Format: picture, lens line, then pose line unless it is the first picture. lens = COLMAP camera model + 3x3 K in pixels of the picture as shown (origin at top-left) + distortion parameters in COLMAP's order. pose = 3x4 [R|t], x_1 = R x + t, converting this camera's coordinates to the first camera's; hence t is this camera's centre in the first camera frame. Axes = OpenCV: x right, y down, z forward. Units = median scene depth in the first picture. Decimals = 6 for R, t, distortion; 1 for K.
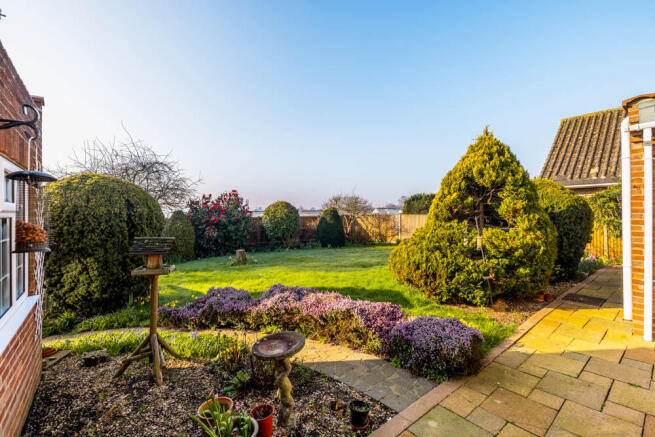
lens RADIAL K [[282.1, 0, 330.1], [0, 282.1, 211.9], [0, 0, 1]] dist [0.001937, 0.000078]
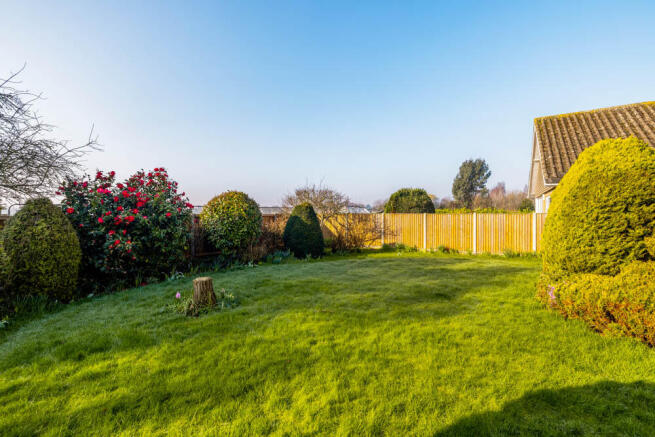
lens RADIAL K [[282.1, 0, 330.1], [0, 282.1, 211.9], [0, 0, 1]] dist [0.001937, 0.000078]
pose [[0.945577, 0.011121, 0.325208, -0.187654], [-0.009907, 0.999936, -0.005390, 0.012889], [-0.325248, 0.001875, 0.945627, 0.320189]]
